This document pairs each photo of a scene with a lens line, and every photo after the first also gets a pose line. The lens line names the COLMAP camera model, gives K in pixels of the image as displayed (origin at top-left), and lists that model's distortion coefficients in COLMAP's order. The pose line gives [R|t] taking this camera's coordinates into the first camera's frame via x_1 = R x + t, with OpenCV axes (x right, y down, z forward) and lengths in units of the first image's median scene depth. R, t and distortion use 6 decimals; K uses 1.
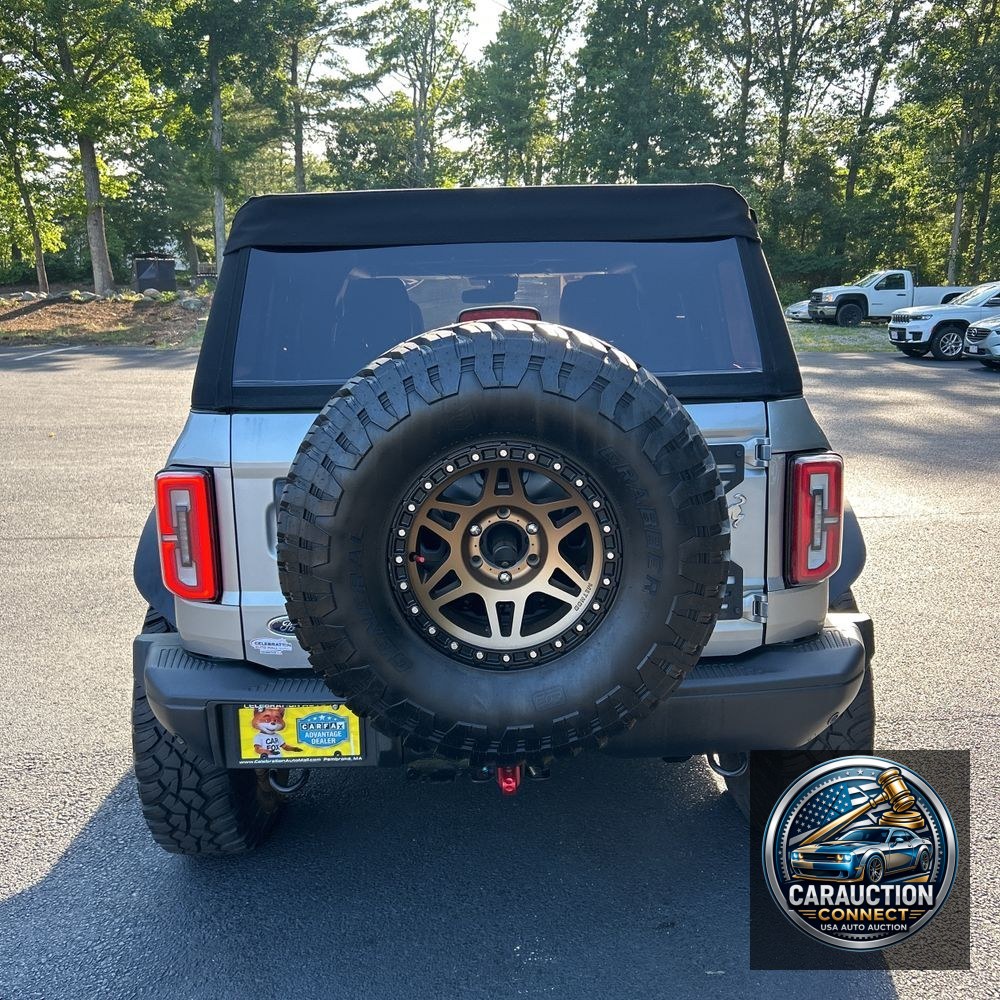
lens RADIAL K [[1029.9, 0, 502.1], [0, 1029.9, 502.1], [0, 0, 1]] dist [0.022455, 0.000000]
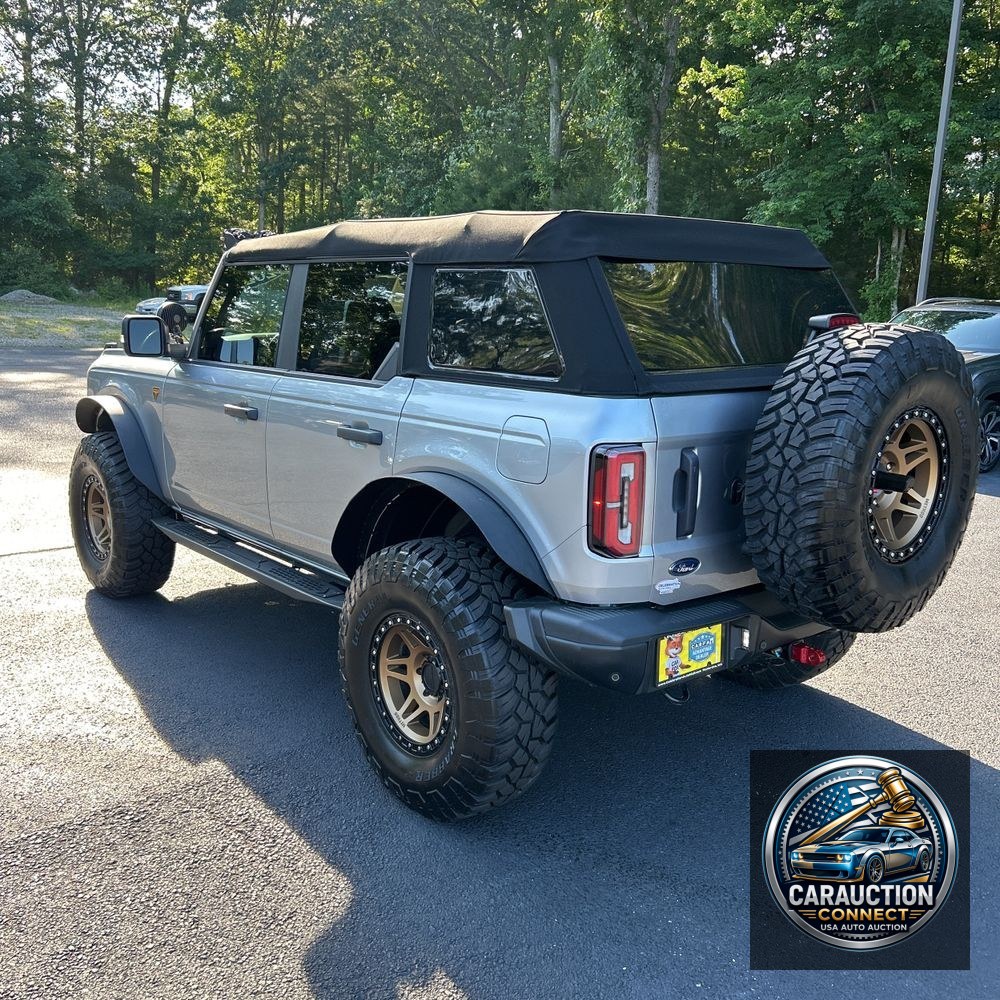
lens RADIAL K [[1029.9, 0, 507.3], [0, 1029.9, 504.8], [0, 0, 1]] dist [0.022455, 0.000000]
pose [[0.769674, -0.089071, 0.632193, -1.125855], [0.086090, 0.995656, 0.035469, -0.017080], [-0.632606, 0.027126, 0.773998, 0.168969]]
